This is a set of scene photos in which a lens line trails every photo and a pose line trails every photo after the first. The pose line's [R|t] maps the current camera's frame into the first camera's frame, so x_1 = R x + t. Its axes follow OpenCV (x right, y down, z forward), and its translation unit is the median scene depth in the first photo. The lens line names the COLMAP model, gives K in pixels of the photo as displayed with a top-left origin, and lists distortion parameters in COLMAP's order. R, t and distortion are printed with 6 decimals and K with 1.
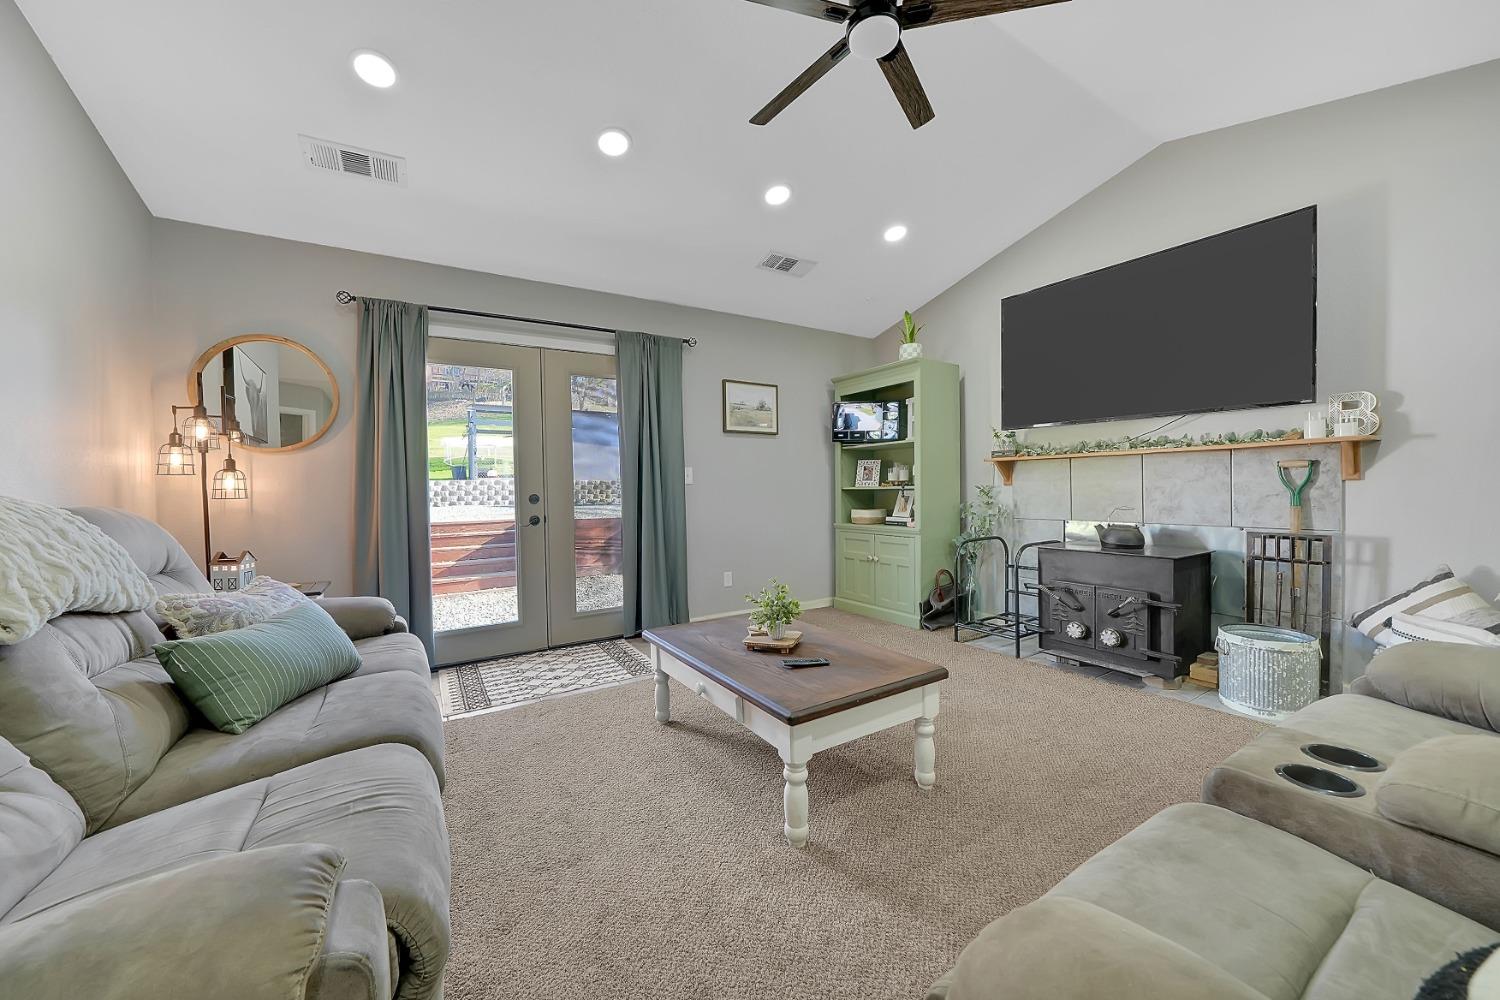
lens RADIAL K [[545.0, 0, 733.4], [0, 545.0, 493.5], [0, 0, 1]] dist [-0.019986, 0.000796]
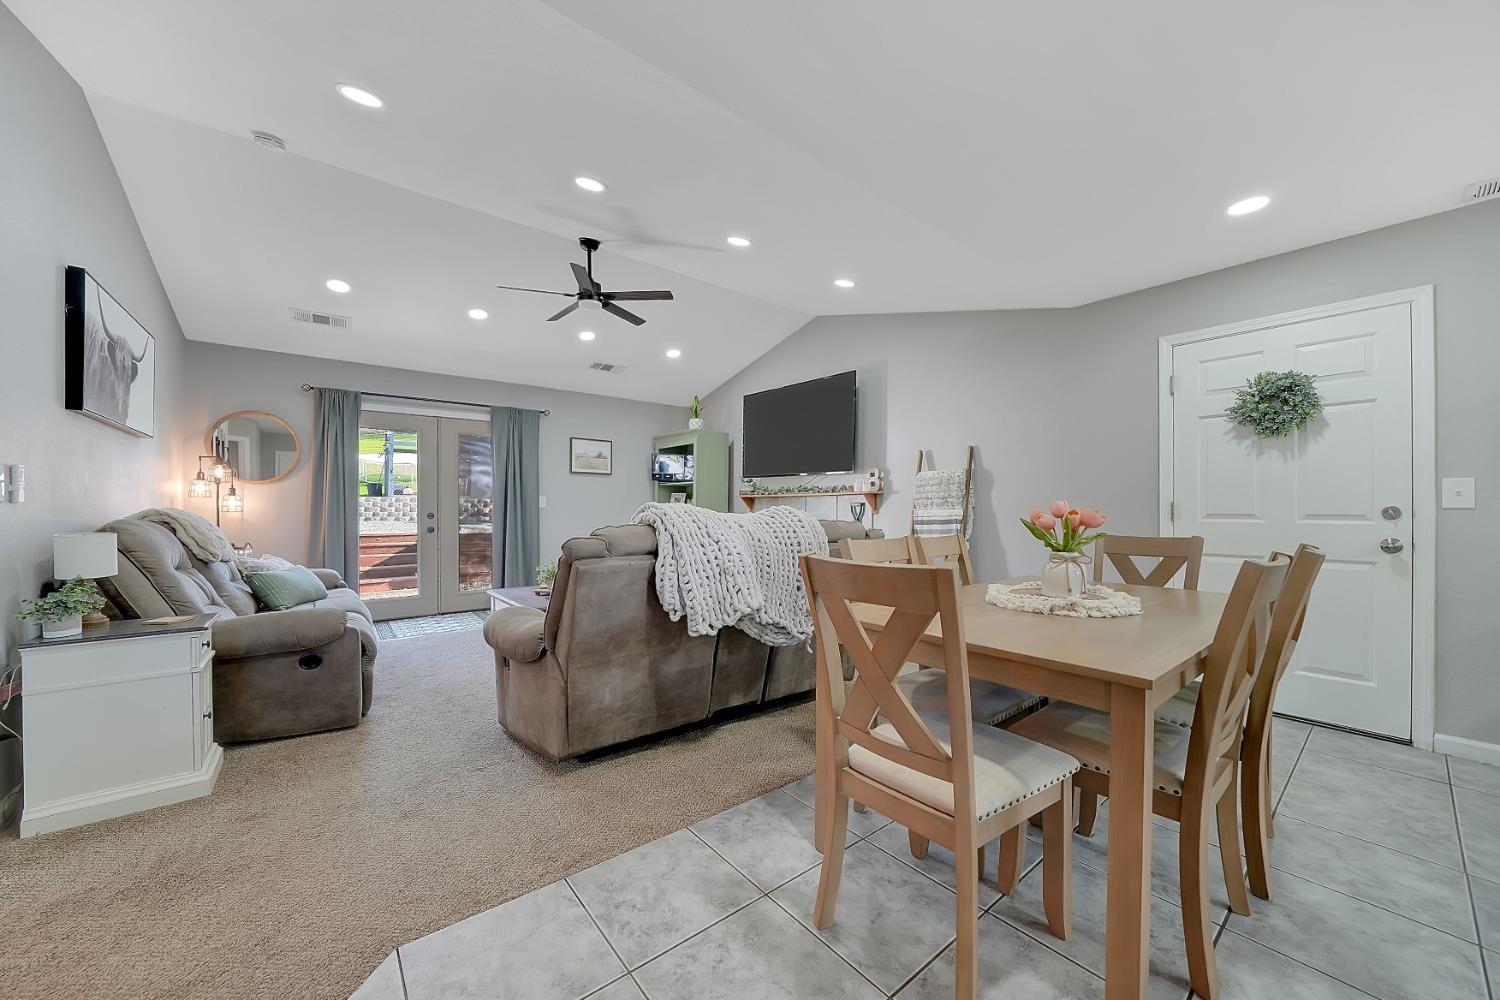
lens RADIAL K [[545.0, 0, 728.9], [0, 545.0, 510.2], [0, 0, 1]] dist [-0.019986, 0.000796]
pose [[0.993262, 0.020022, 0.114147, 0.278738], [-0.018996, 0.999769, -0.010072, -0.005844], [-0.114322, 0.007836, 0.993413, -0.582128]]
